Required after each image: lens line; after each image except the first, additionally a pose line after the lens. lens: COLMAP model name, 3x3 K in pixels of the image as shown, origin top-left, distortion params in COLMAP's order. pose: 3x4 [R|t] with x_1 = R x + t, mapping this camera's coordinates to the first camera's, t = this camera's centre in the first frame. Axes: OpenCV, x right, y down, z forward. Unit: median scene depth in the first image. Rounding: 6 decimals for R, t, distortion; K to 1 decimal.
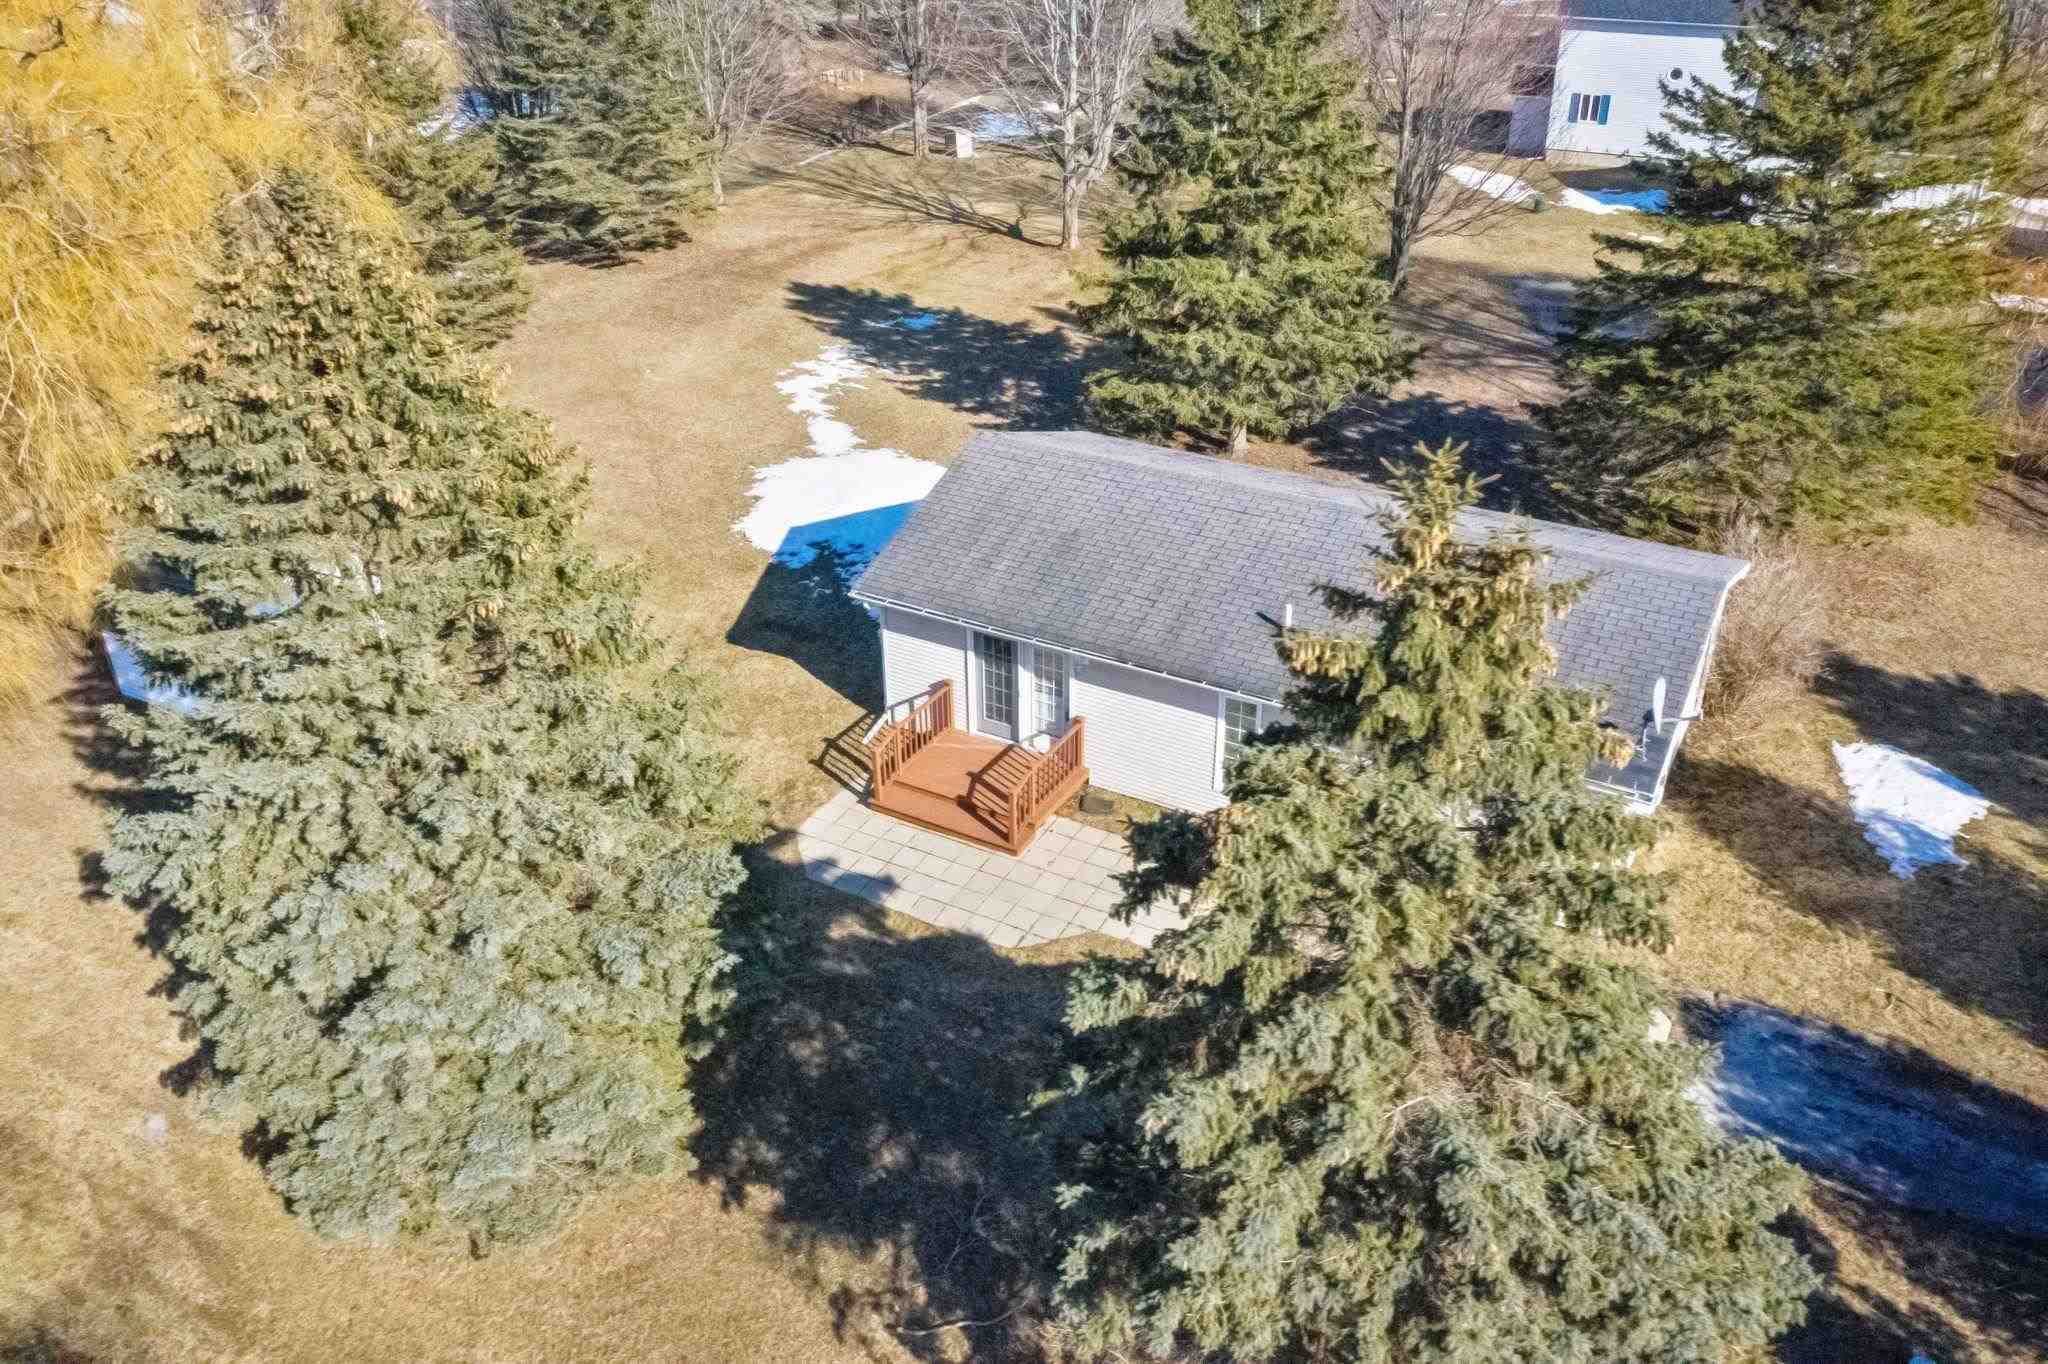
lens RADIAL K [[1630.7, 0, 1024.0], [0, 1630.7, 682.0], [0, 0, 1]] dist [-0.007656, -0.005416]
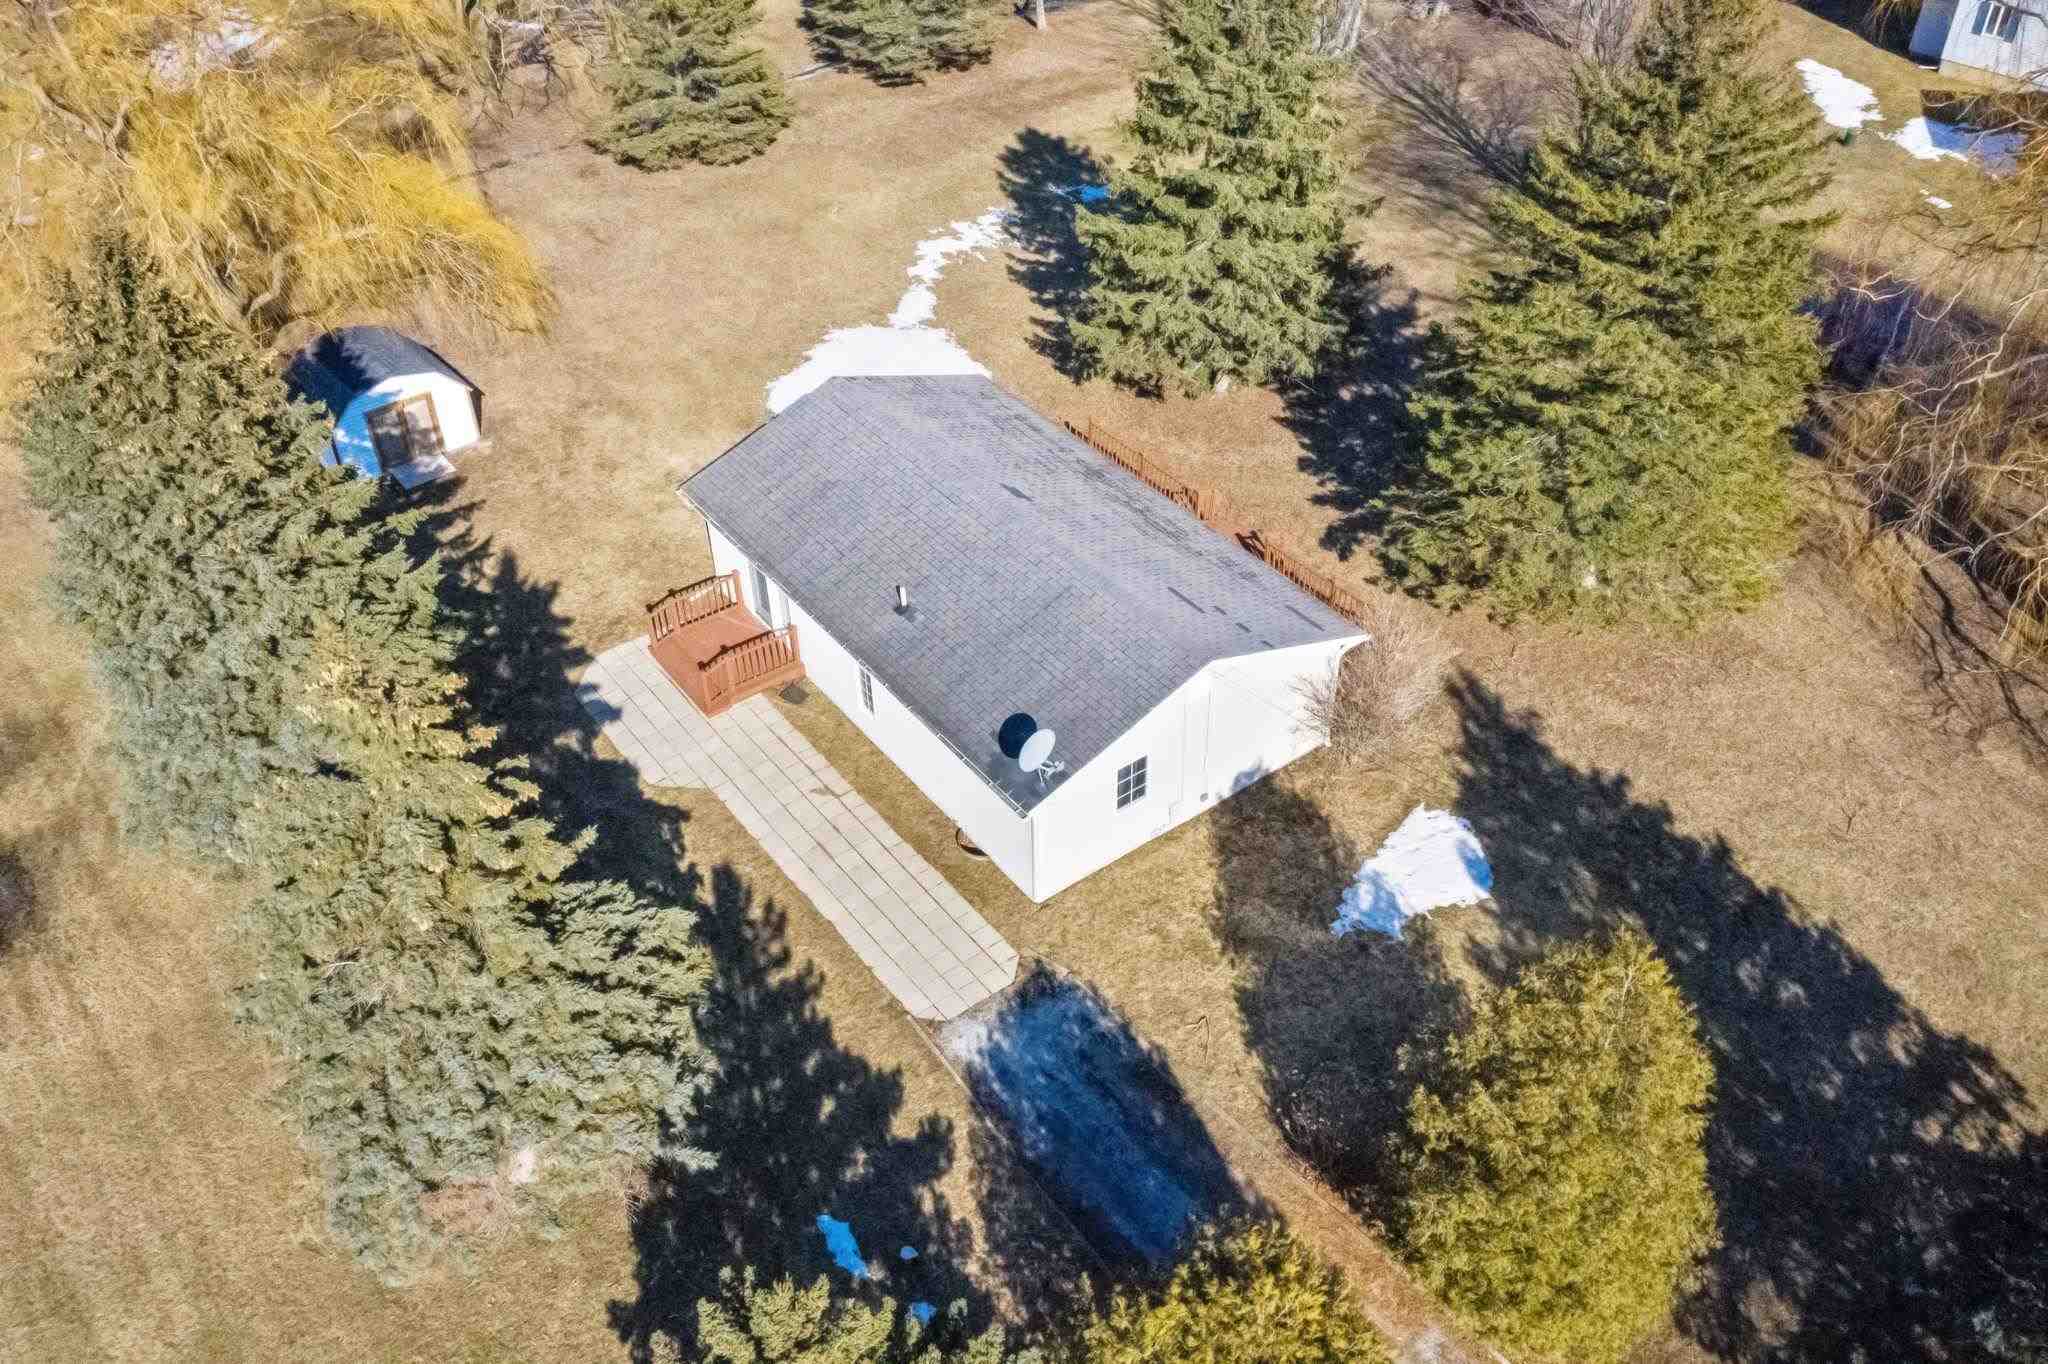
lens RADIAL K [[1630.7, 0, 1024.0], [0, 1630.7, 682.0], [0, 0, 1]] dist [-0.007656, -0.005416]
pose [[0.911572, 0.255452, -0.322151, 0.346946], [-0.192246, 0.957453, 0.215232, -0.138502], [0.363426, -0.134267, 0.921897, -0.078819]]
